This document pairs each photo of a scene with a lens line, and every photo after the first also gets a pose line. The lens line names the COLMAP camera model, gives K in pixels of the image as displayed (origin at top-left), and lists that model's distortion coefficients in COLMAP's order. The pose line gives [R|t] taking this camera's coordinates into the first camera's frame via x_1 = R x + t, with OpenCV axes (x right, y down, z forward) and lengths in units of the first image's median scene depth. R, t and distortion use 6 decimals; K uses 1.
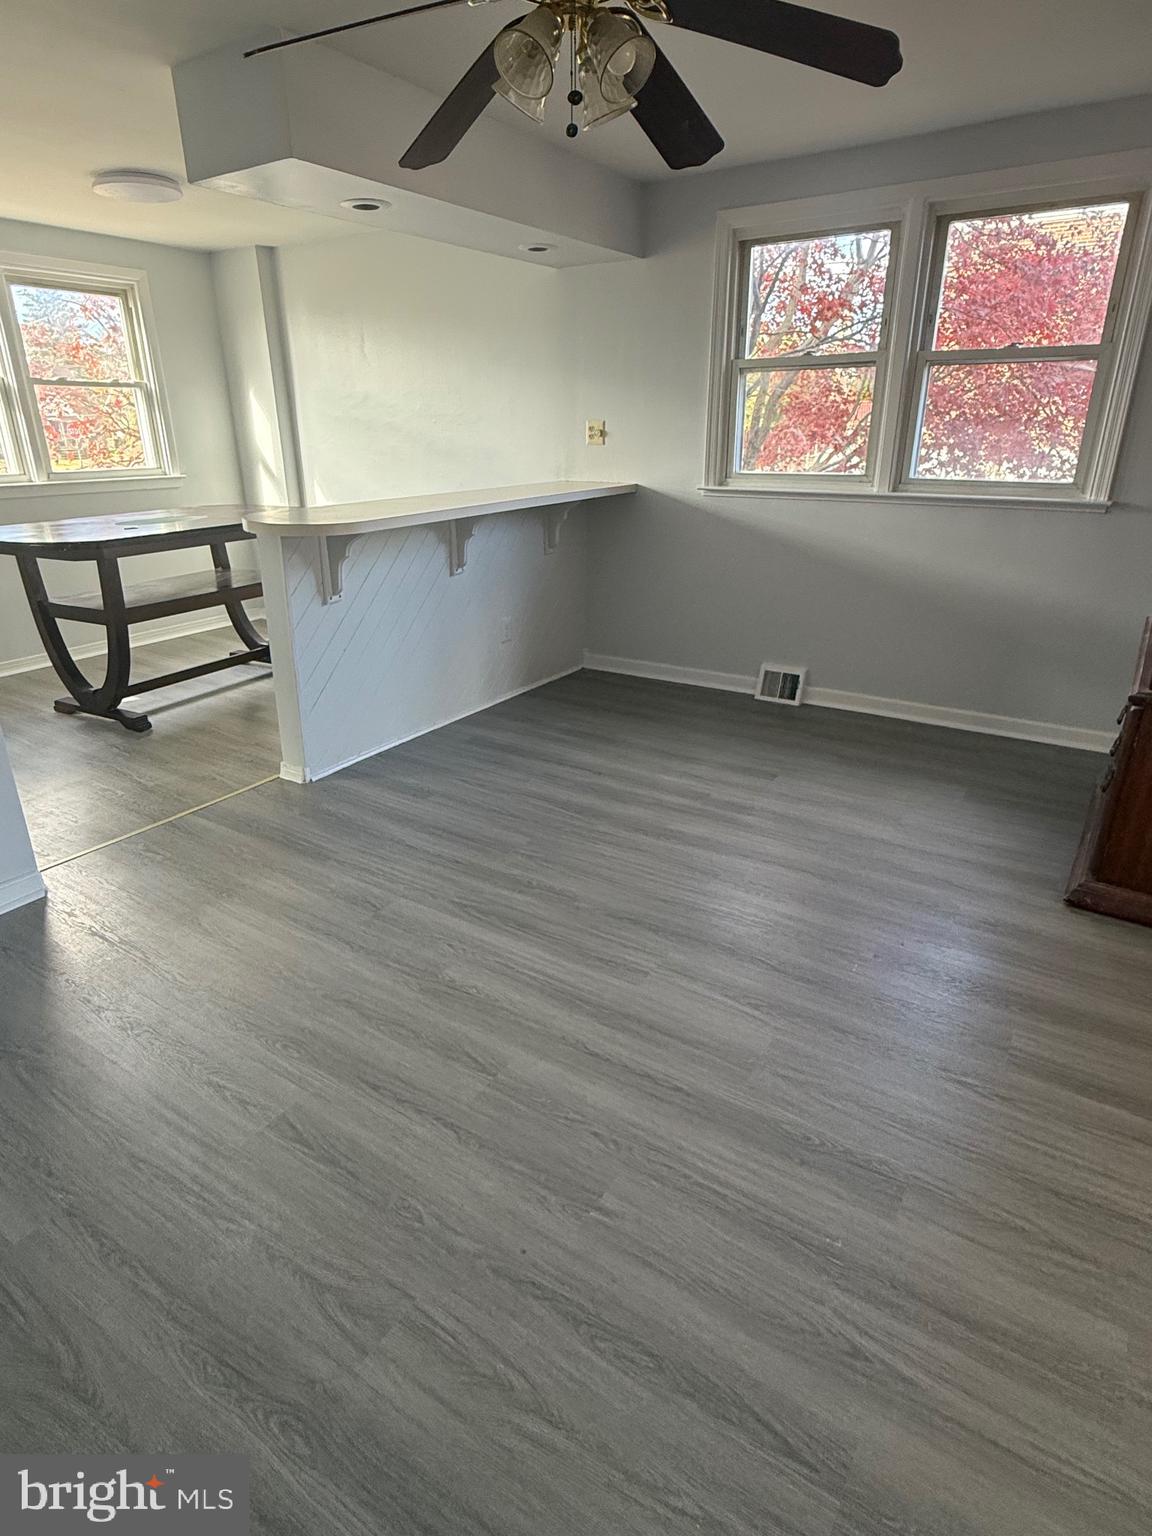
lens RADIAL K [[831.4, 0, 582.0], [0, 831.4, 768.5], [0, 0, 1]] dist [-0.001823, 0.000604]
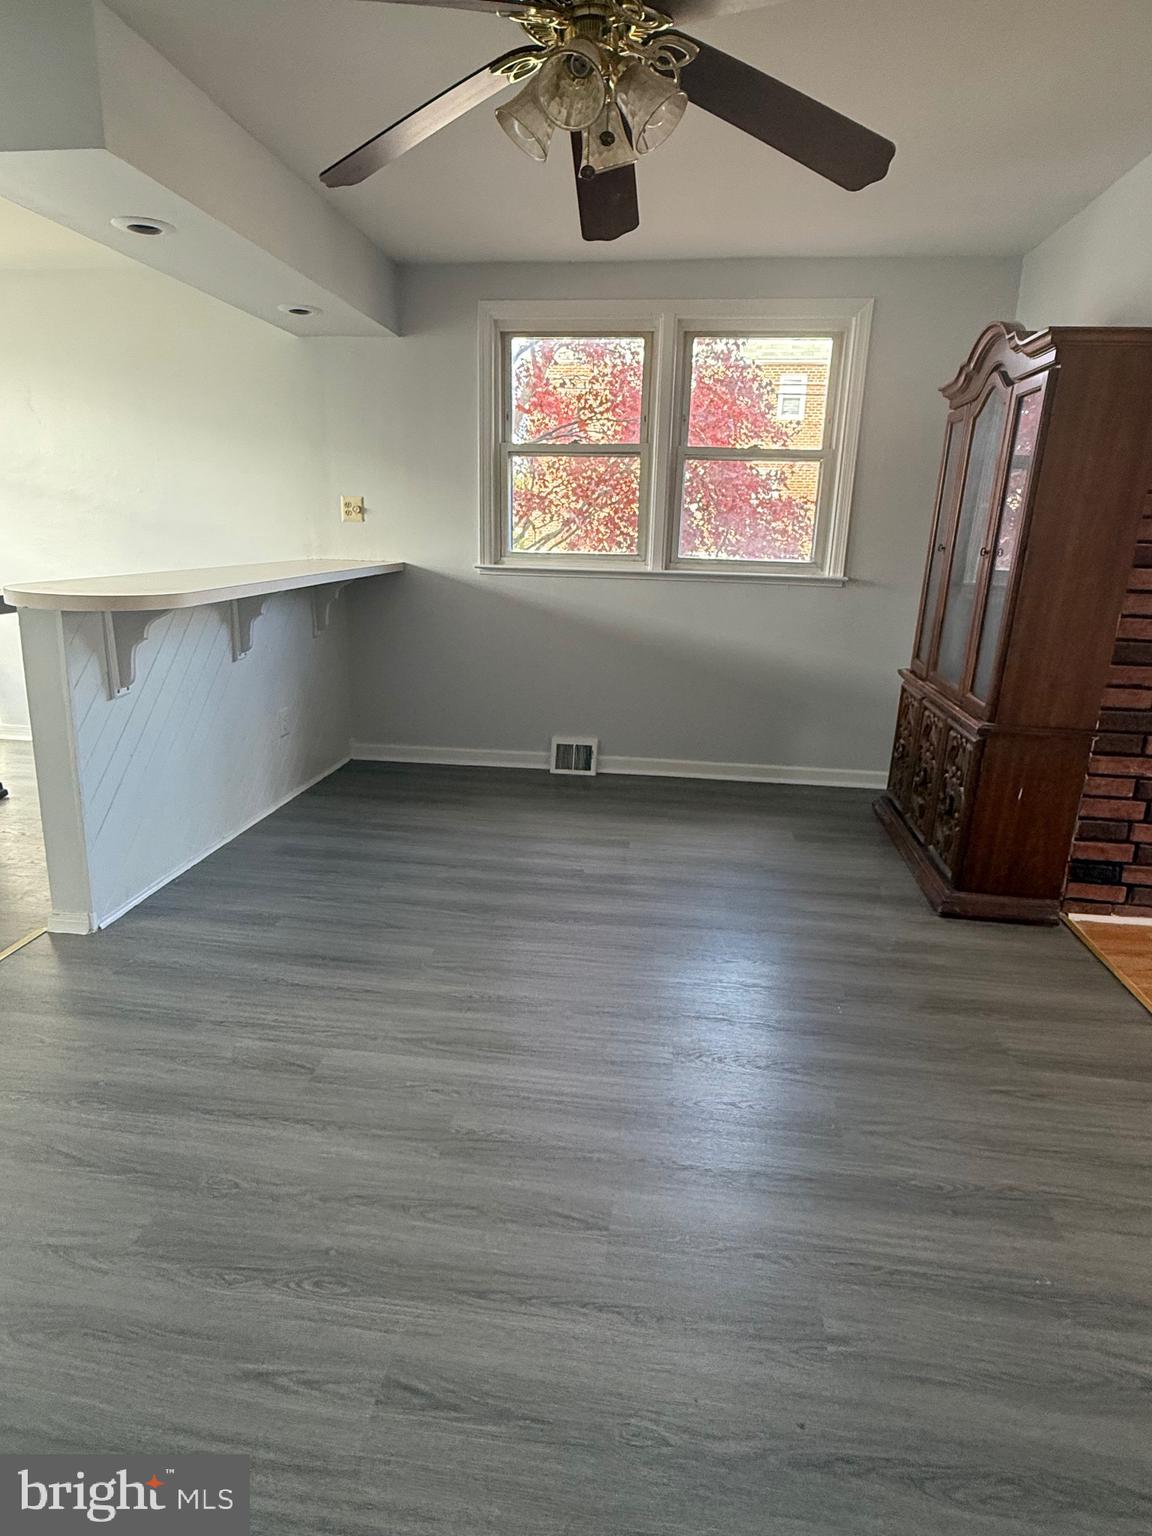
lens RADIAL K [[831.4, 0, 575.2], [0, 831.4, 771.2], [0, 0, 1]] dist [-0.001823, 0.000604]
pose [[0.901730, -0.093557, 0.422055, -0.216287], [0.136272, 0.988042, -0.072129, -0.012015], [-0.410260, 0.122555, 0.903696, 0.103738]]
